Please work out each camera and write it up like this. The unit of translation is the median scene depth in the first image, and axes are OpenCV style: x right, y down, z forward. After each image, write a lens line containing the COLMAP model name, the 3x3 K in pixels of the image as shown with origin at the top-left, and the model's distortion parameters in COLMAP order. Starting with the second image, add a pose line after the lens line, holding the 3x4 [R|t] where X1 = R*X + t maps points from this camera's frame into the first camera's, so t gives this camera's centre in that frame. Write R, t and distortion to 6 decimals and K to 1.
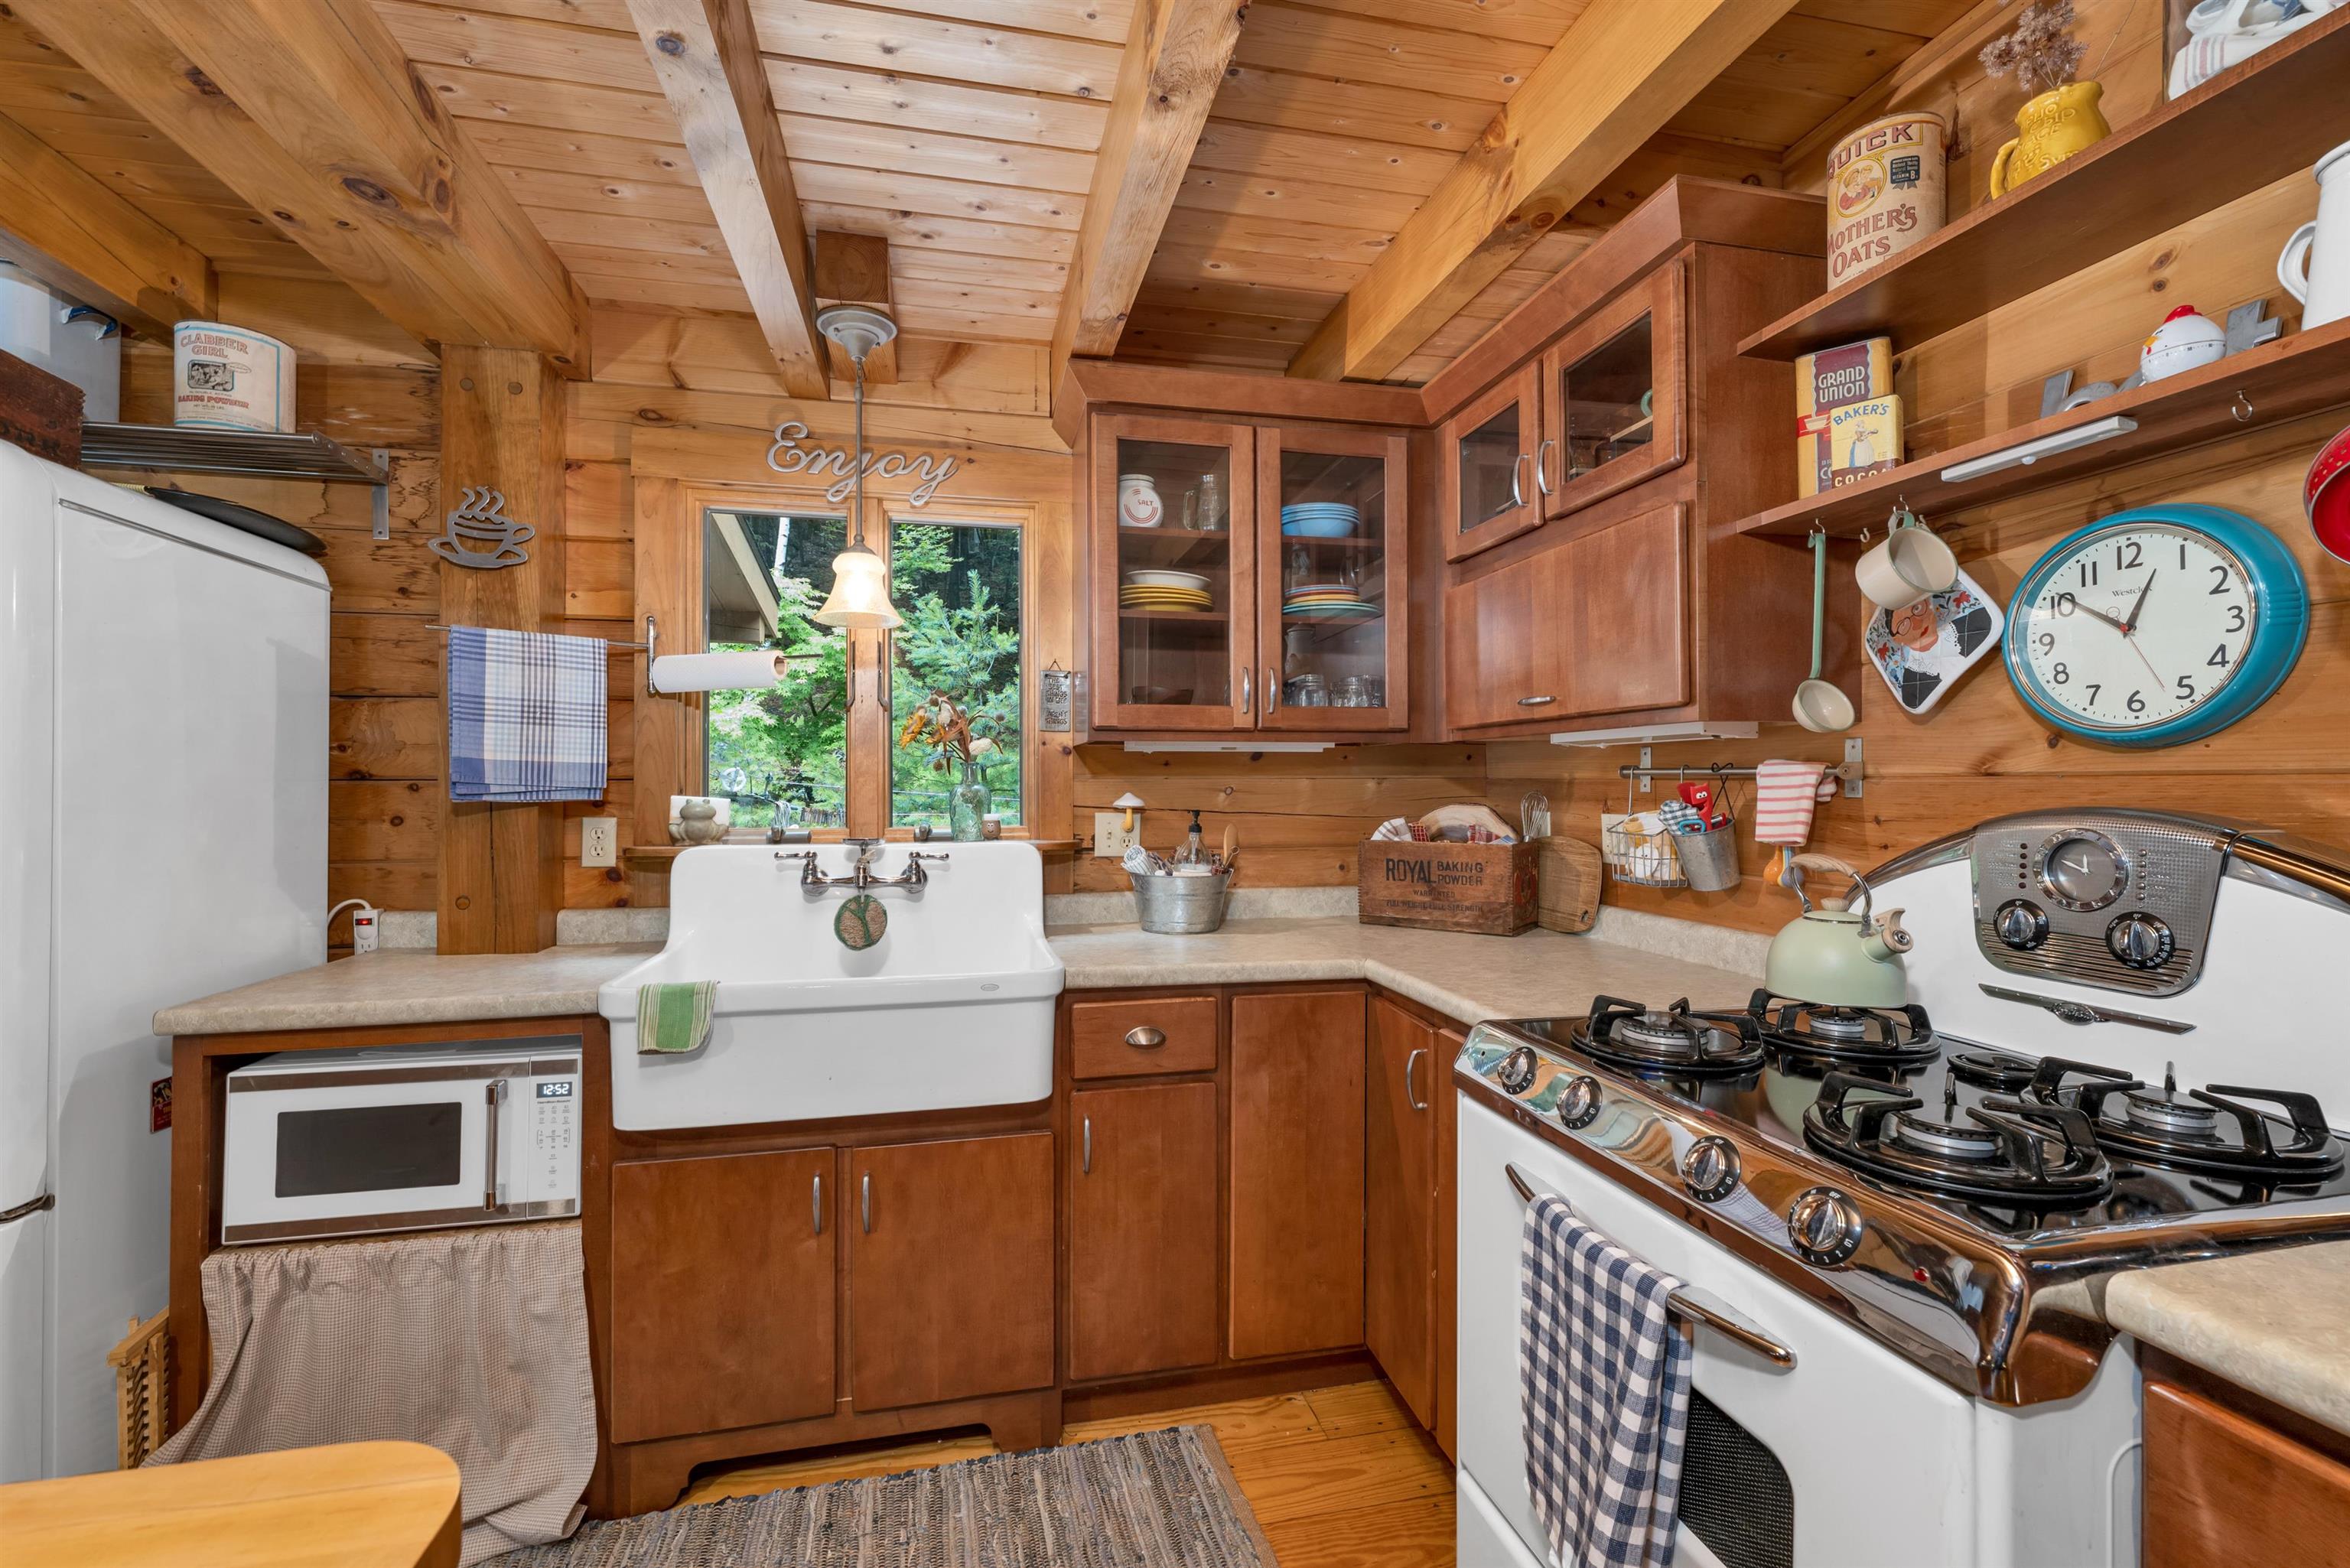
lens RADIAL K [[992.8, 0, 1189.1], [0, 992.8, 783.8], [0, 0, 1]] dist [0.000280, 0.000348]
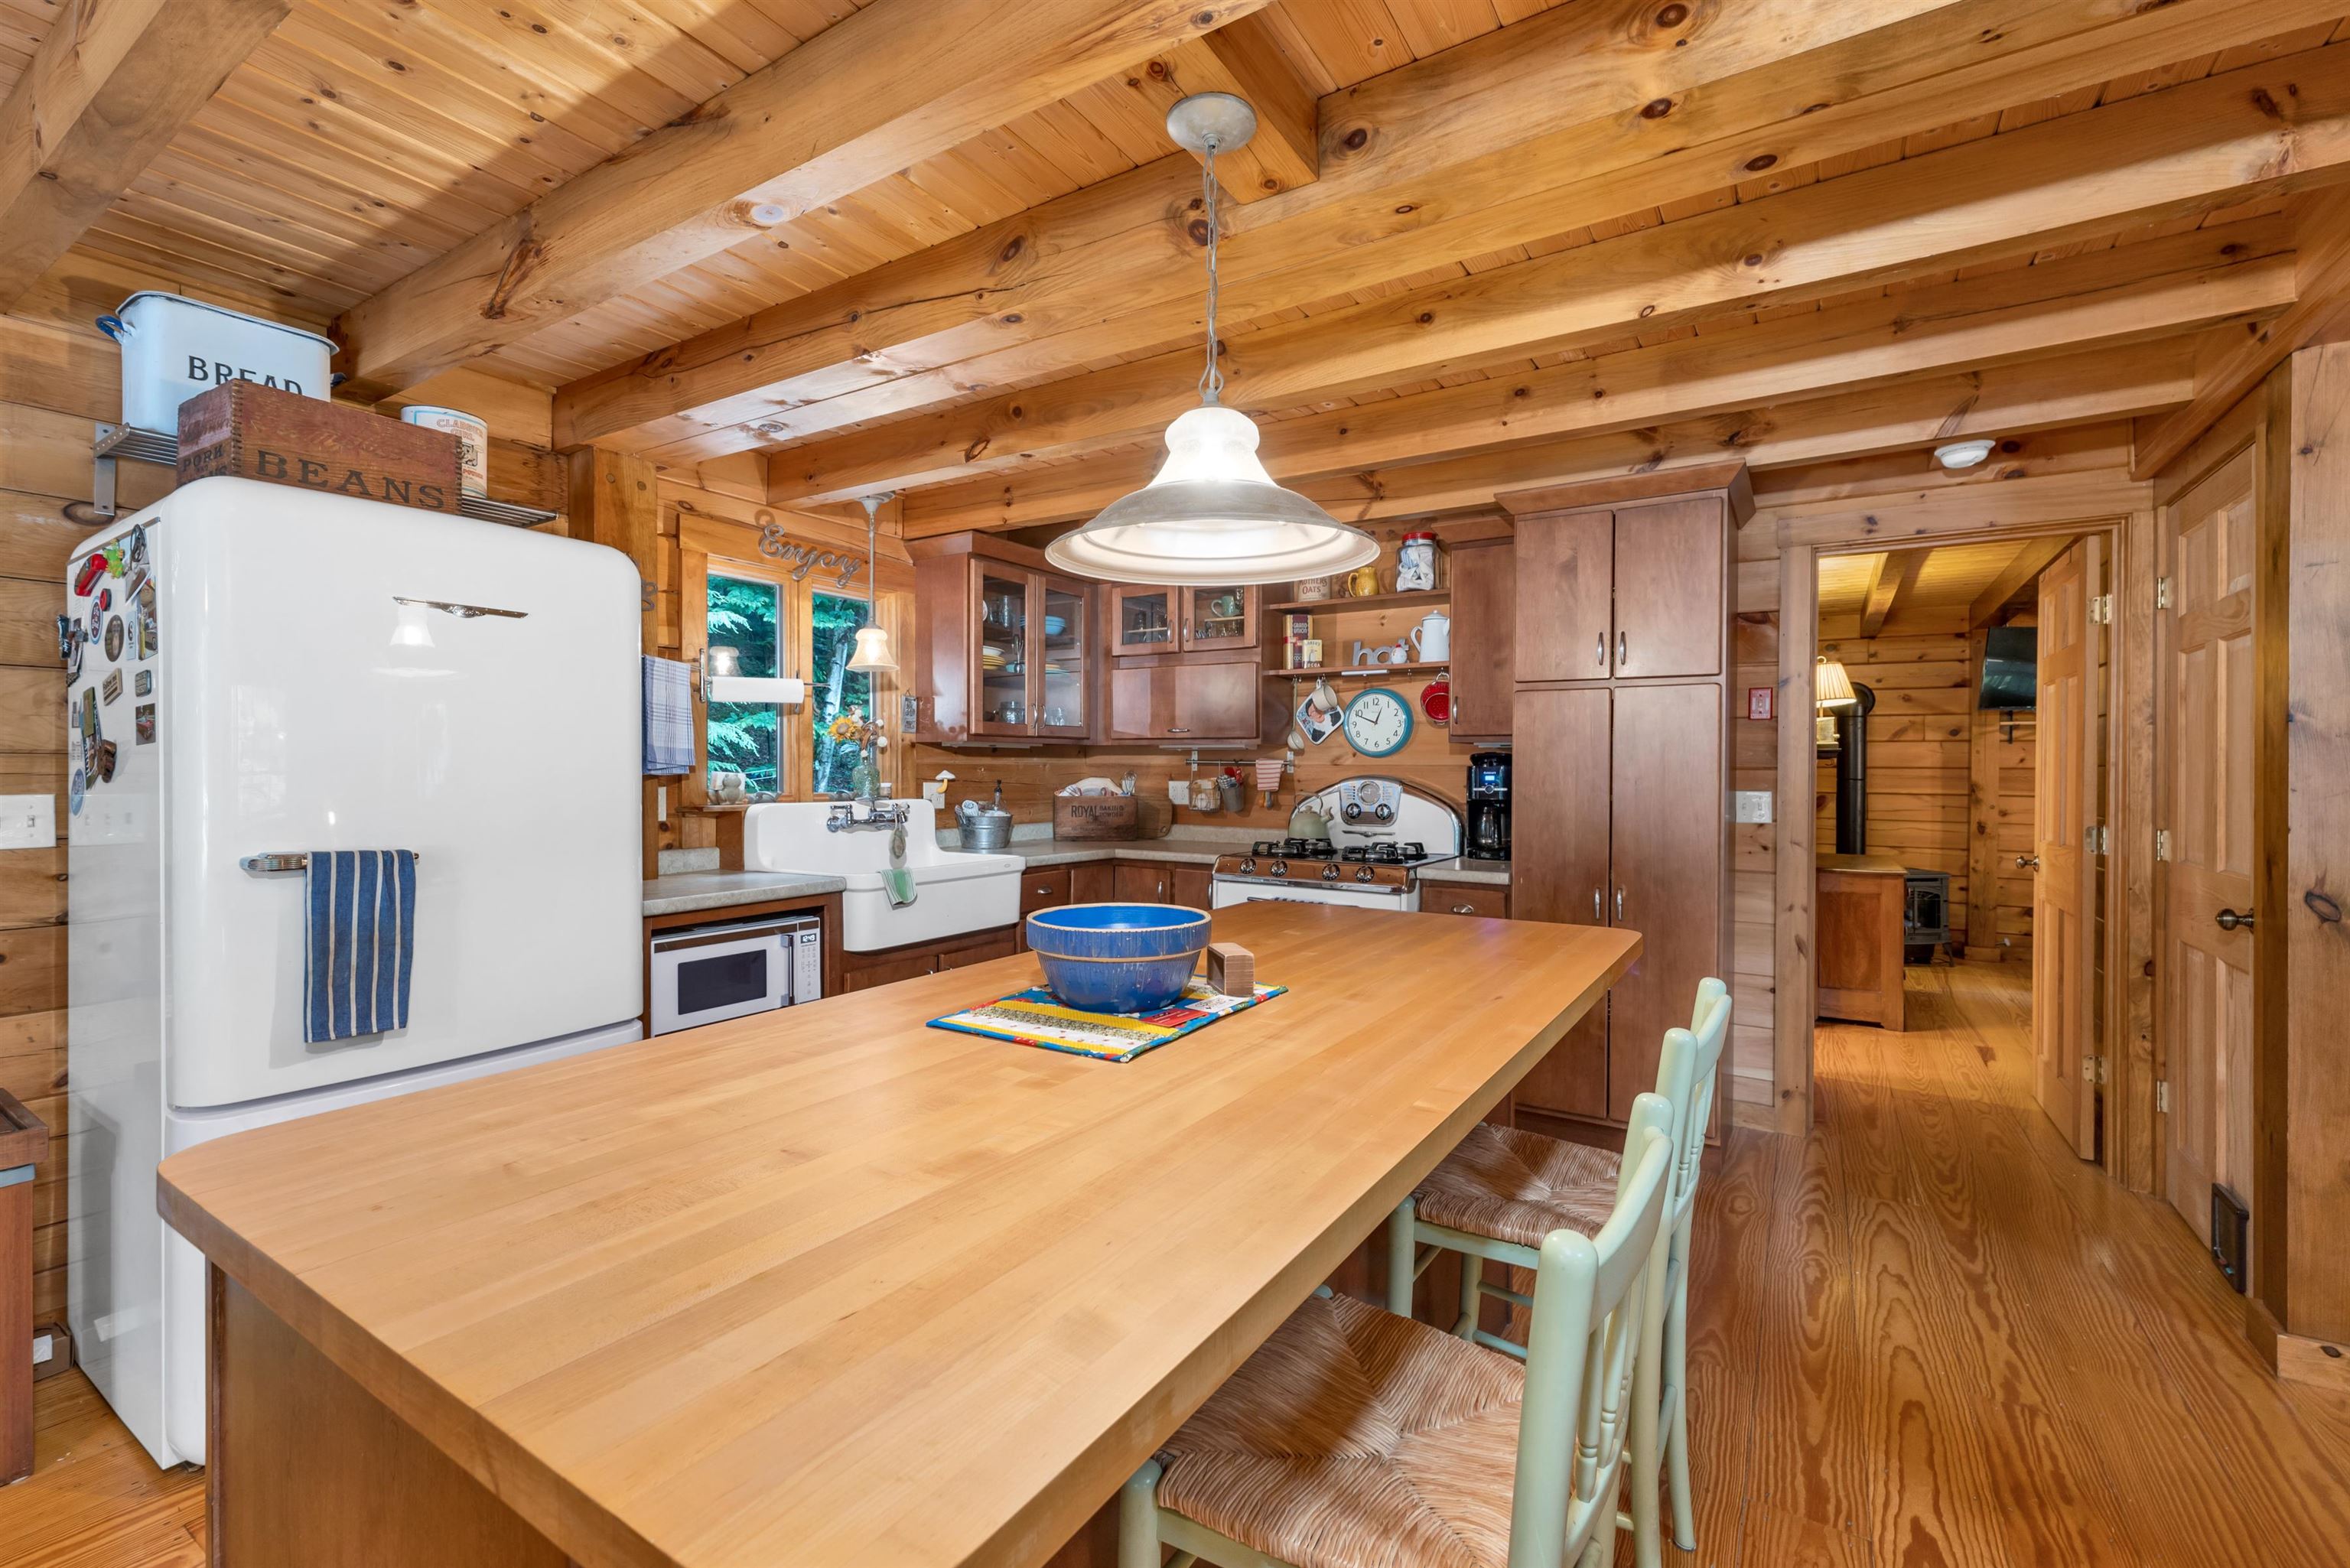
lens RADIAL K [[956.7, 0, 1229.2], [0, 956.7, 783.1], [0, 0, 1]] dist [0.012544, -0.000697]
pose [[0.695135, -0.006817, 0.718847, -1.095315], [-0.004716, 0.999890, 0.014043, 0.005541], [-0.718864, -0.013152, 0.695027, -0.578593]]
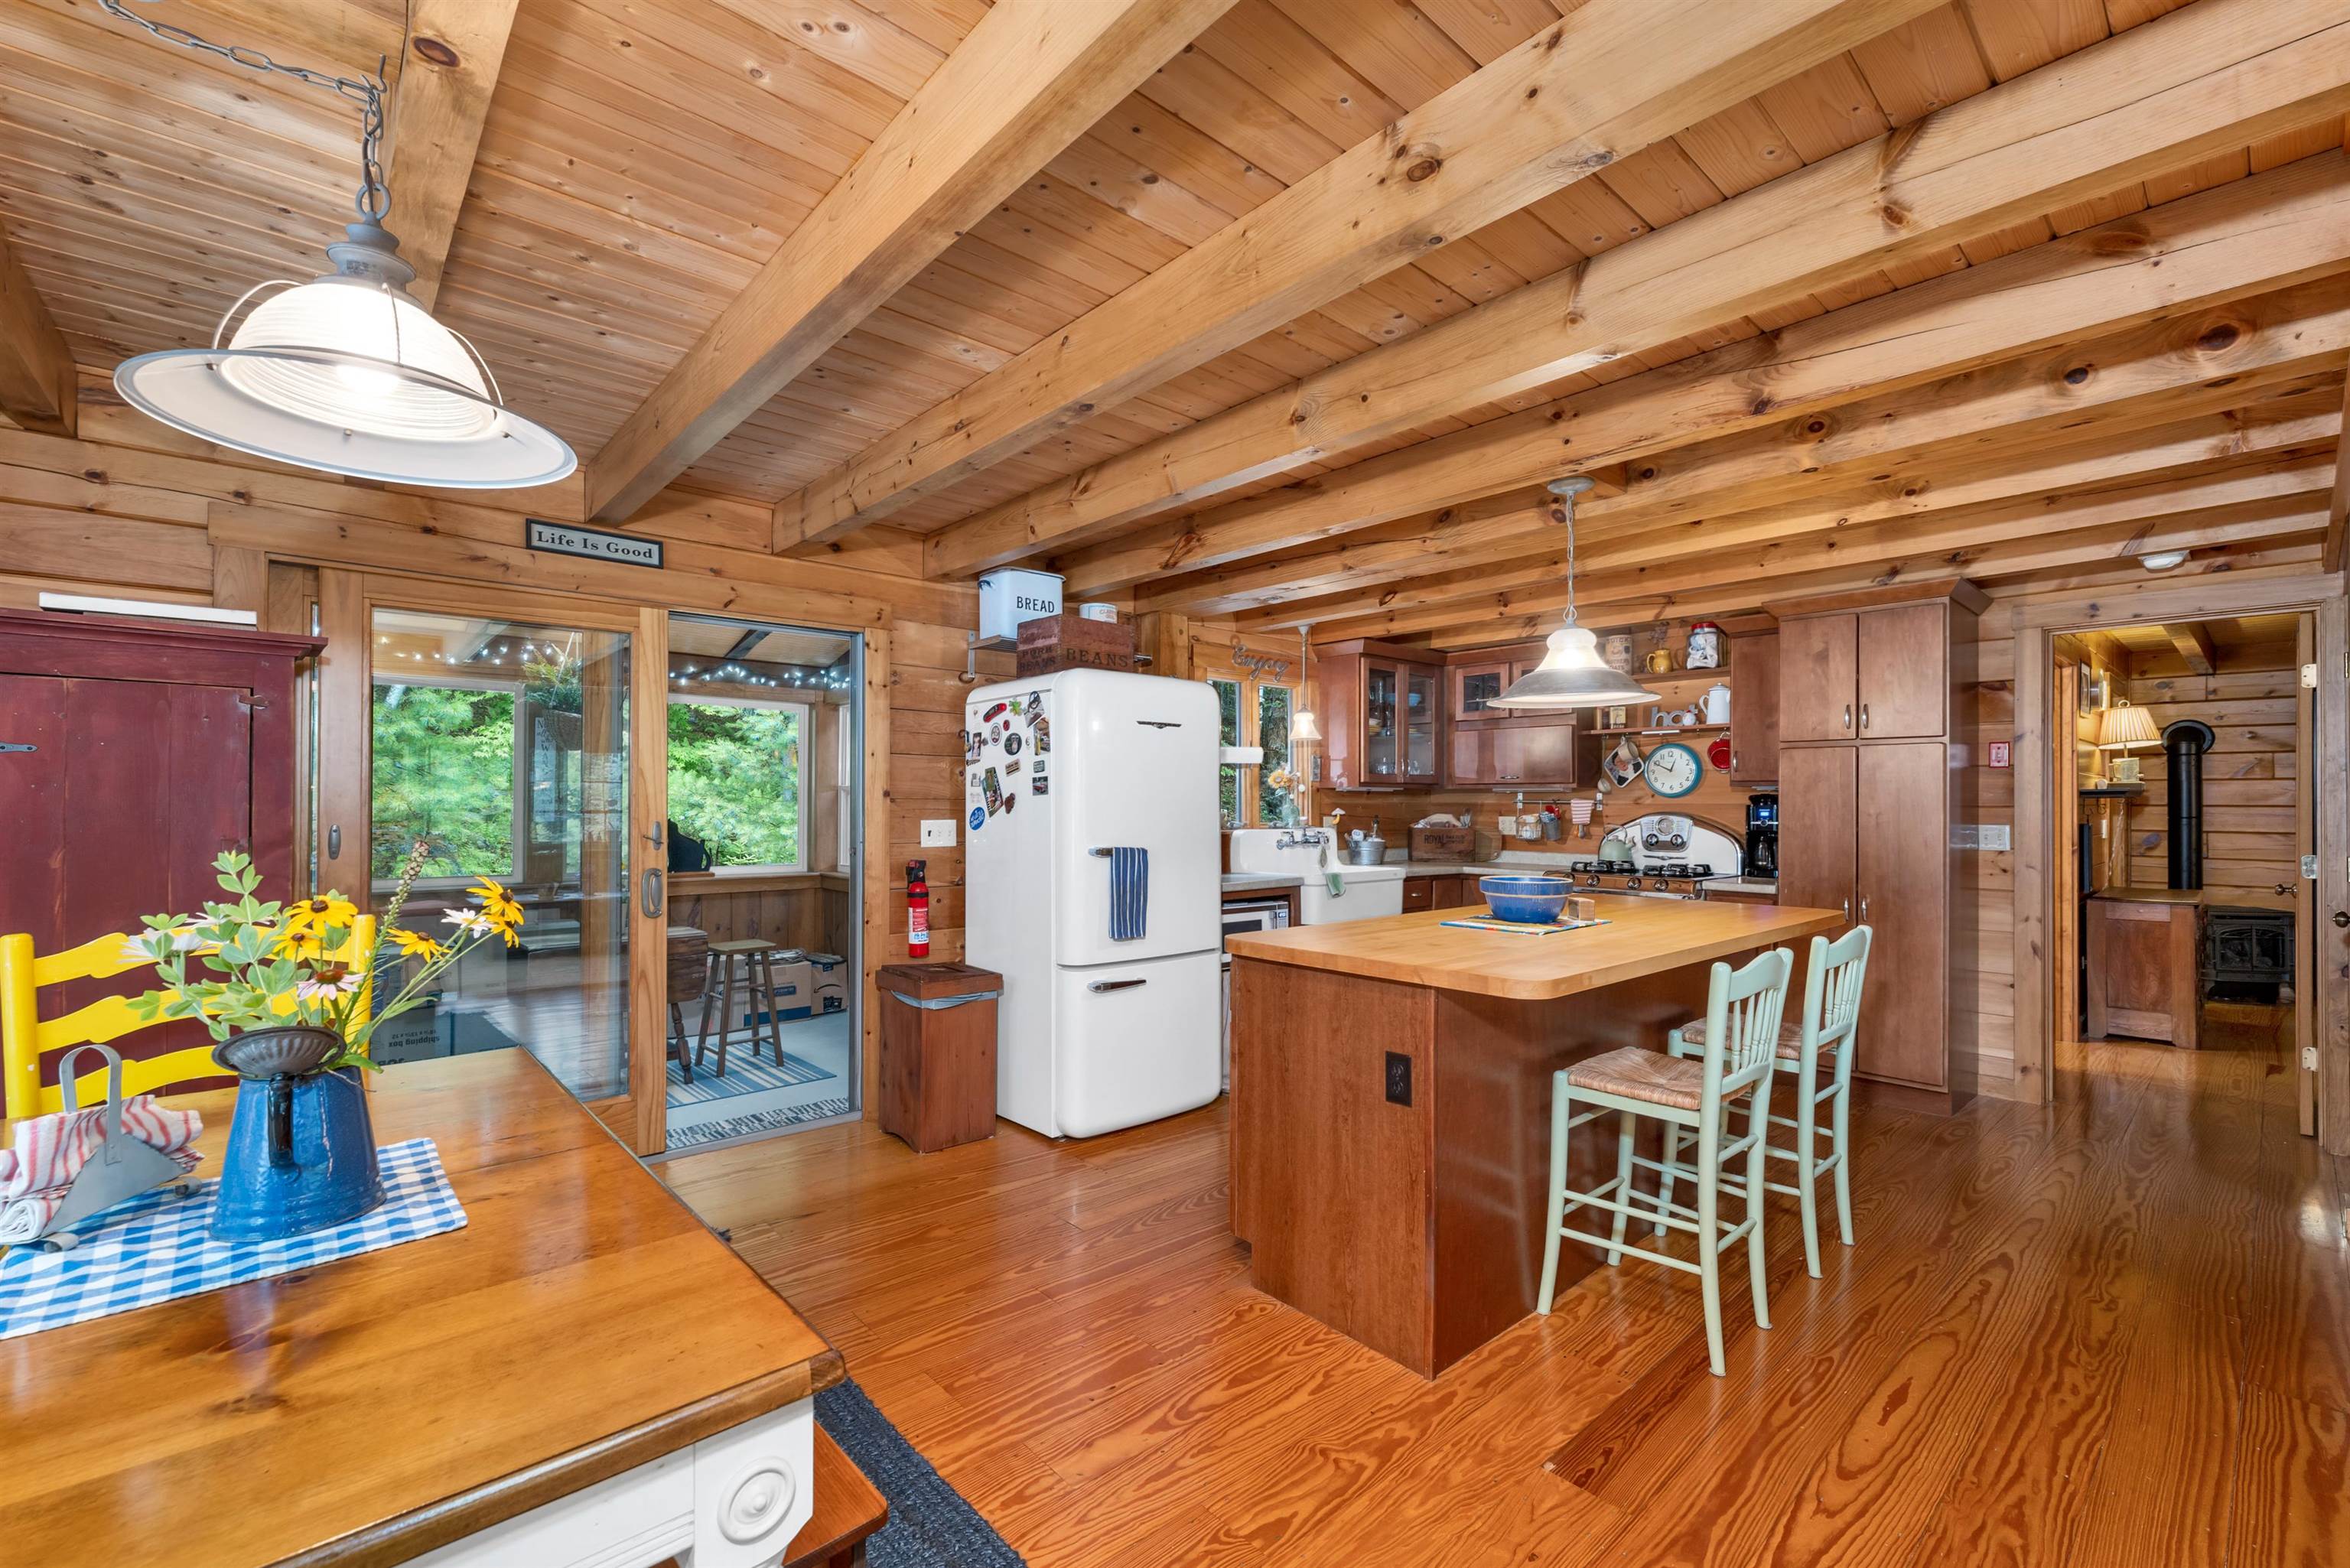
lens RADIAL K [[992.8, 0, 1265.3], [0, 992.8, 799.0], [0, 0, 1]] dist [0.000280, 0.000348]
pose [[0.849622, 0.008212, 0.527328, -1.767761], [-0.005142, 0.999960, -0.007287, 0.005970], [-0.527367, 0.003480, 0.849631, -1.094056]]
